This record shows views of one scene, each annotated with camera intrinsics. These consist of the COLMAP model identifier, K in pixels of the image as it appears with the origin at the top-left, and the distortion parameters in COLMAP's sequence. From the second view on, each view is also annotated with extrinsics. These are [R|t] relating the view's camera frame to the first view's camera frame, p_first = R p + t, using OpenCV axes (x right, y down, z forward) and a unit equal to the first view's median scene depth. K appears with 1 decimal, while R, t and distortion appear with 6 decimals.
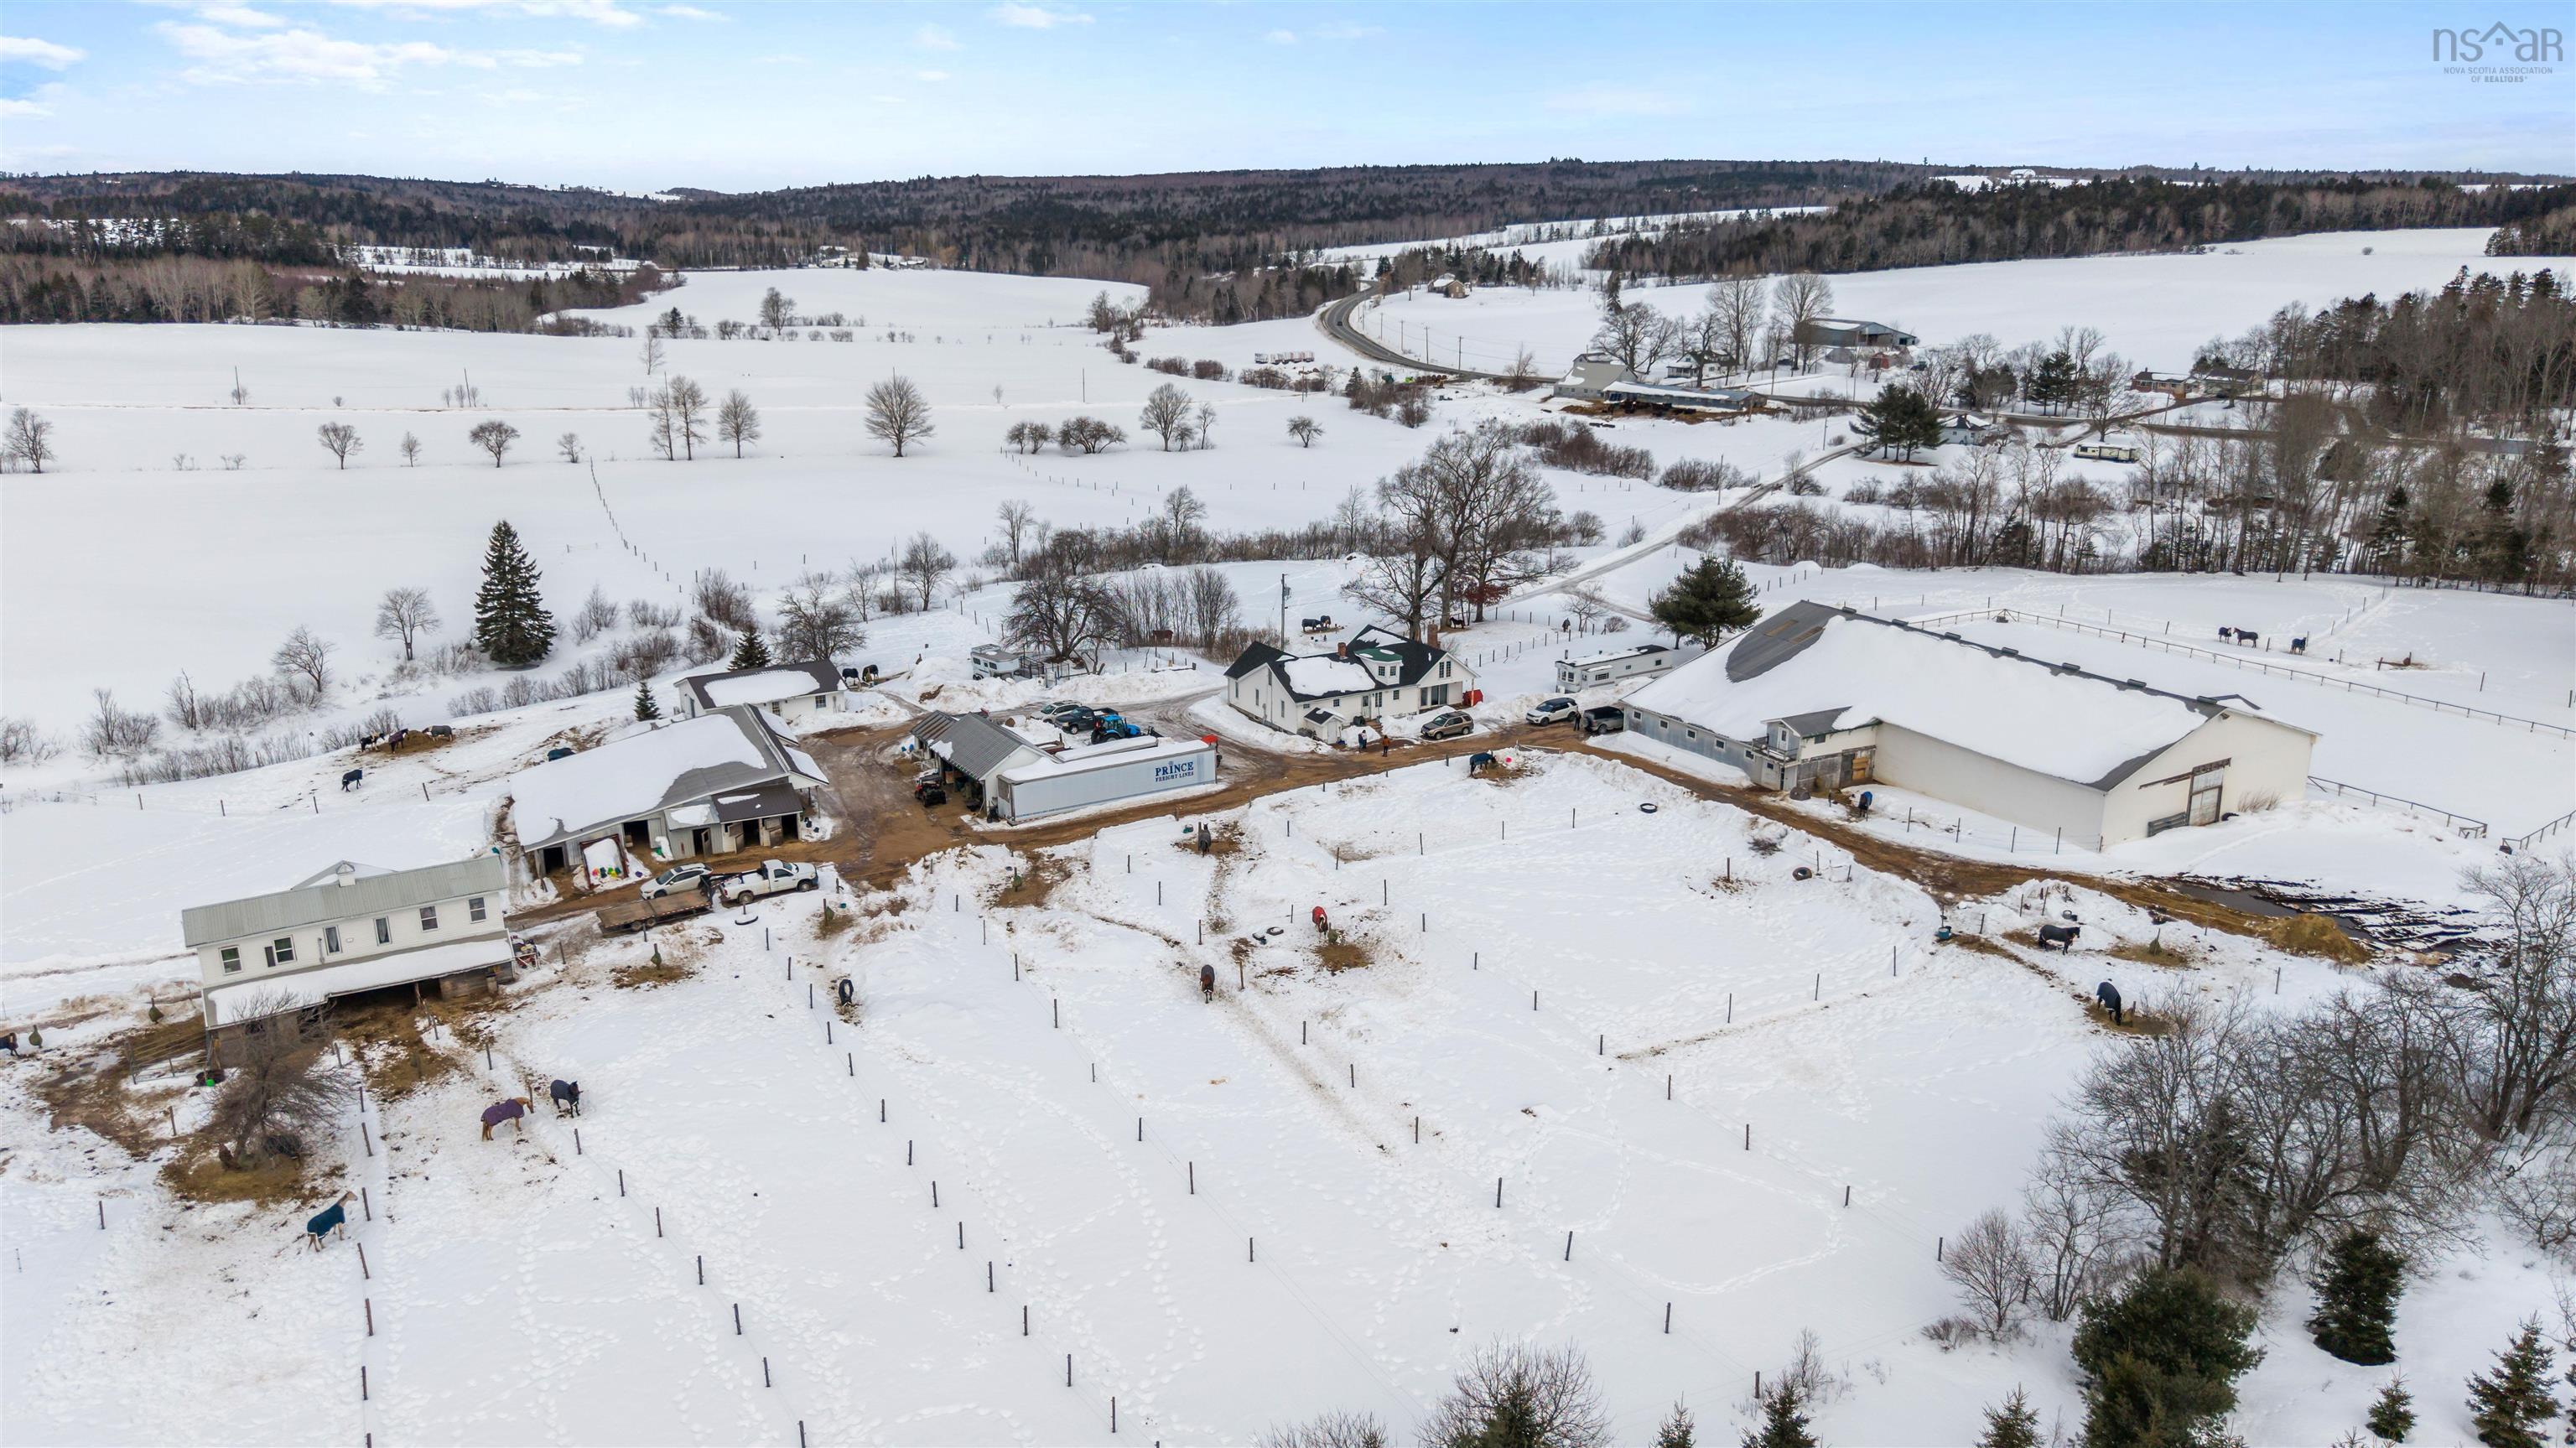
lens RADIAL K [[1738.4, 0, 1288.0], [0, 1738.4, 724.0], [0, 0, 1]] dist [-0.009825, -0.005415]
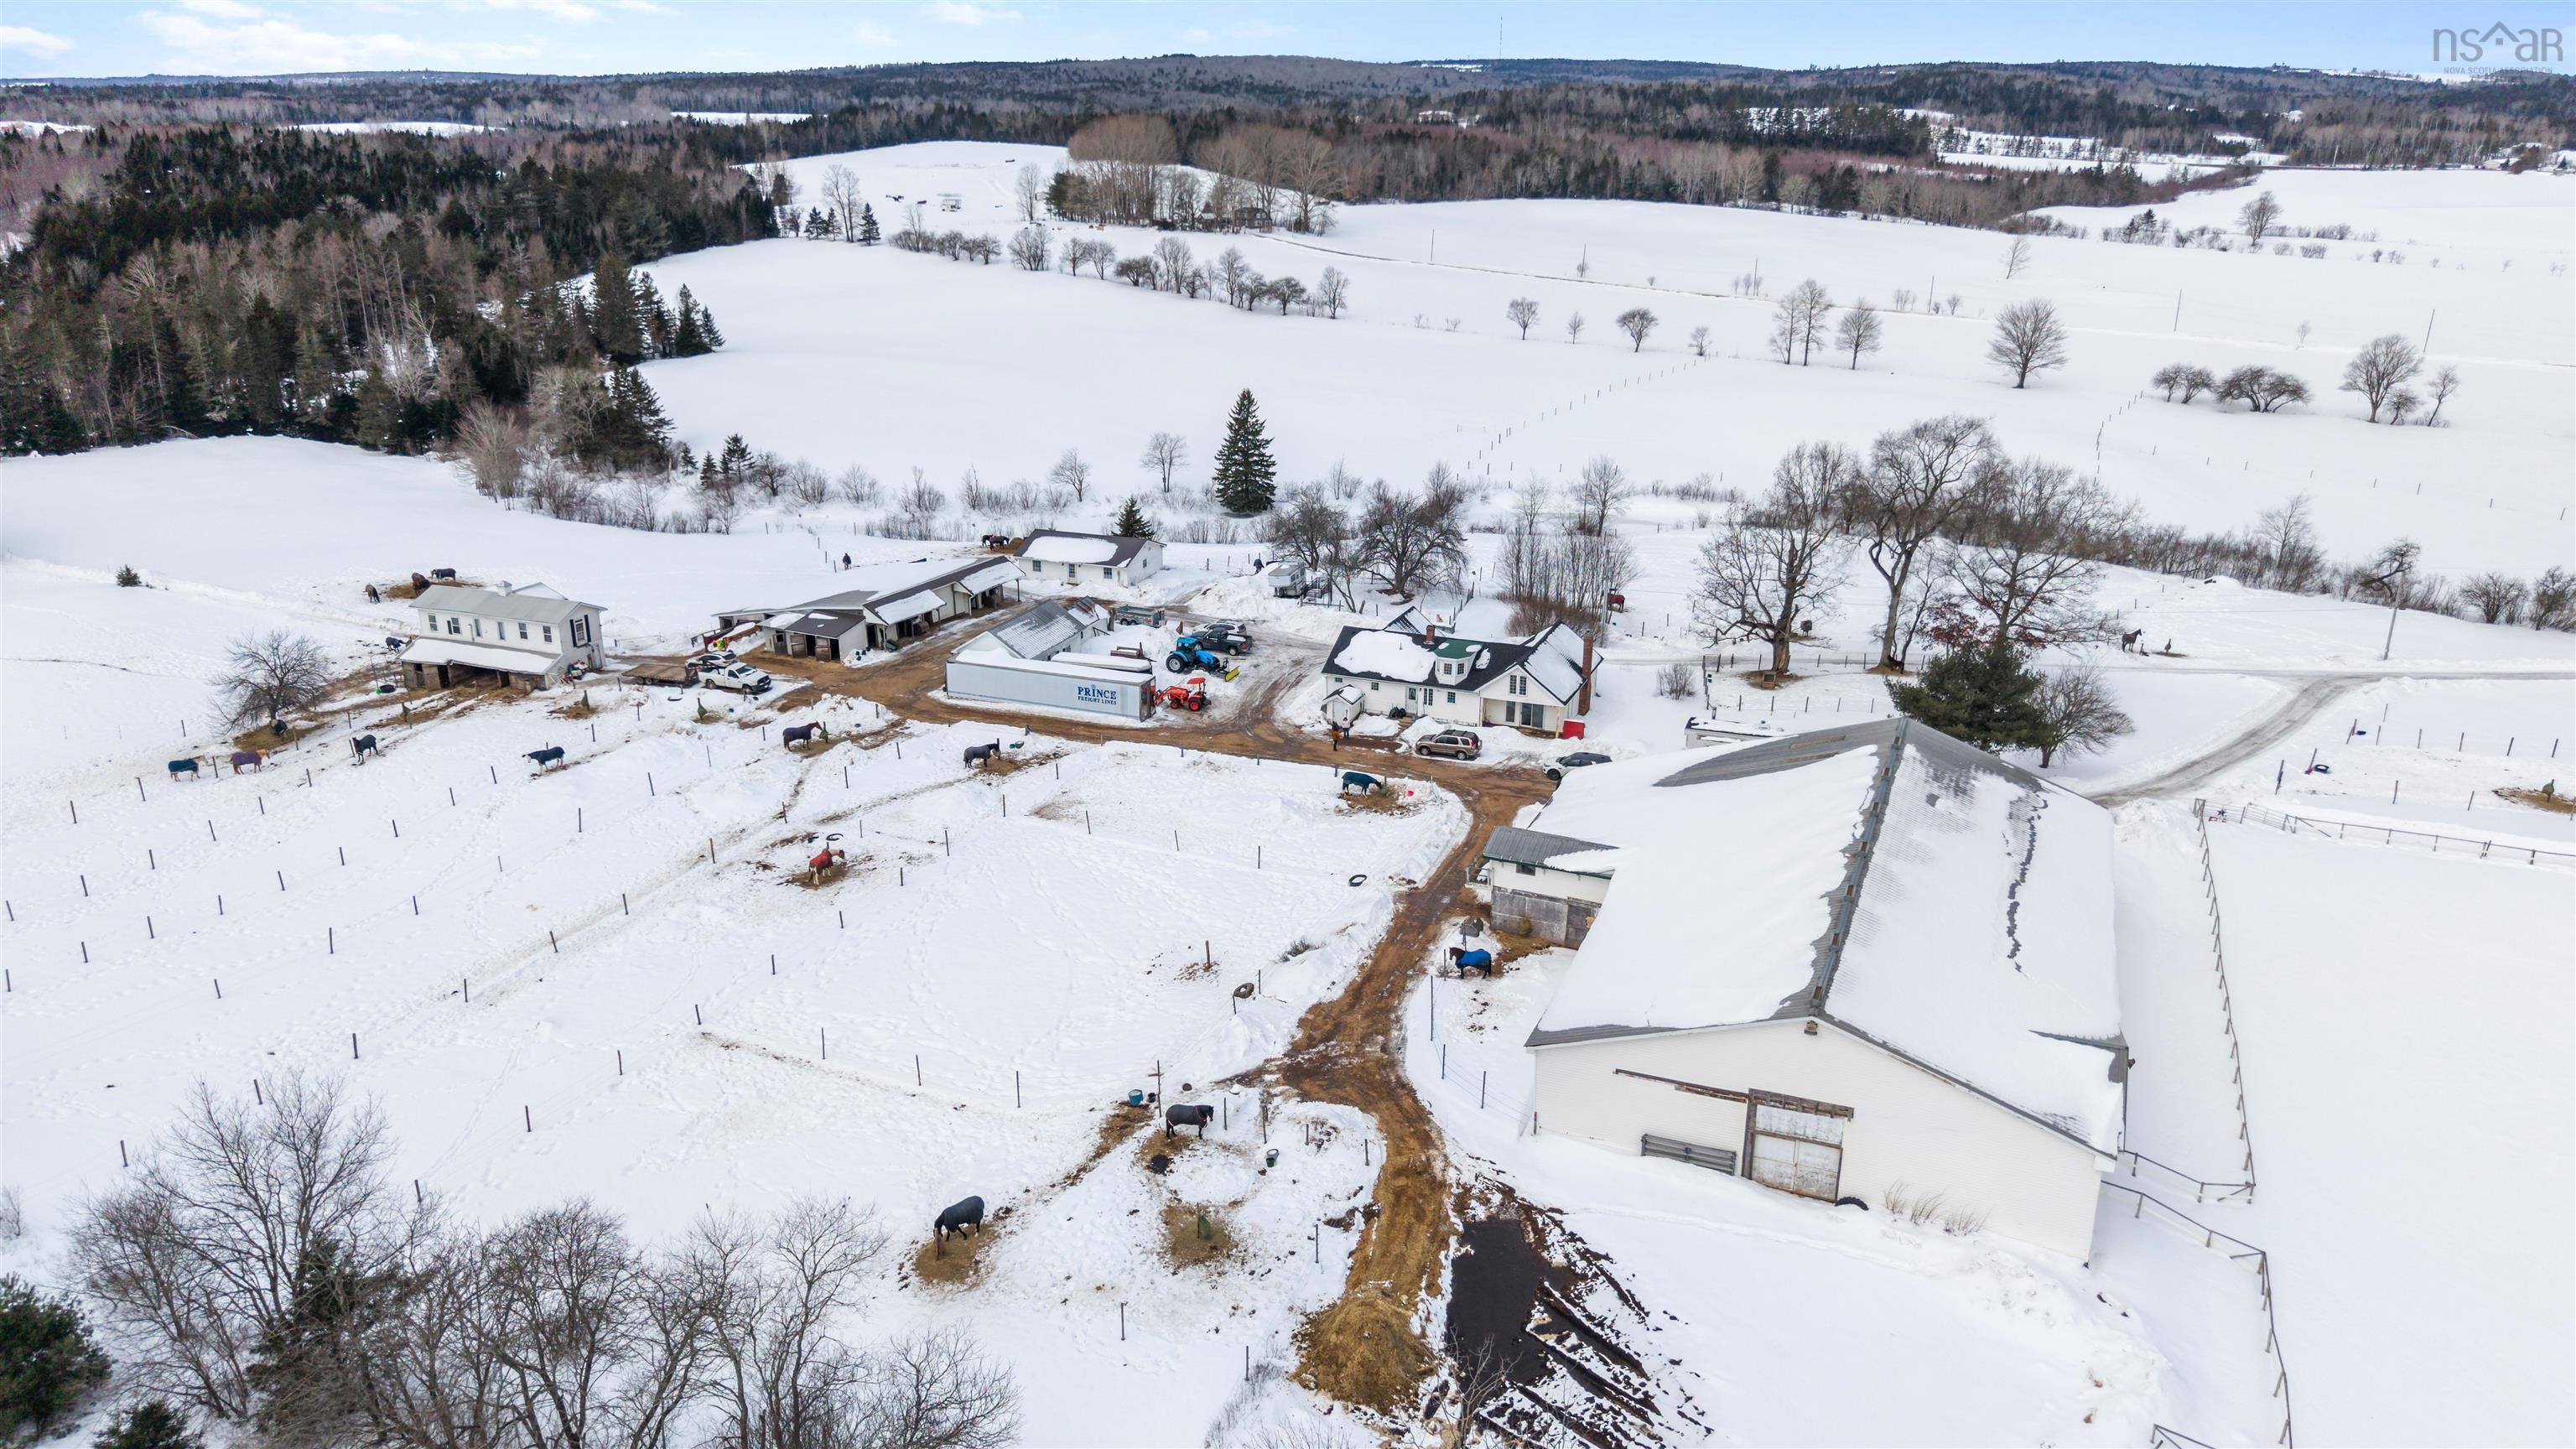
lens RADIAL K [[1738.5, 0, 1288.0], [0, 1738.5, 724.5], [0, 0, 1]] dist [-0.009825, -0.005415]
pose [[0.622737, 0.258568, -0.738472, 0.252278], [-0.214654, 0.964063, 0.156543, -0.046908], [0.752411, 0.061031, 0.655860, 0.145502]]
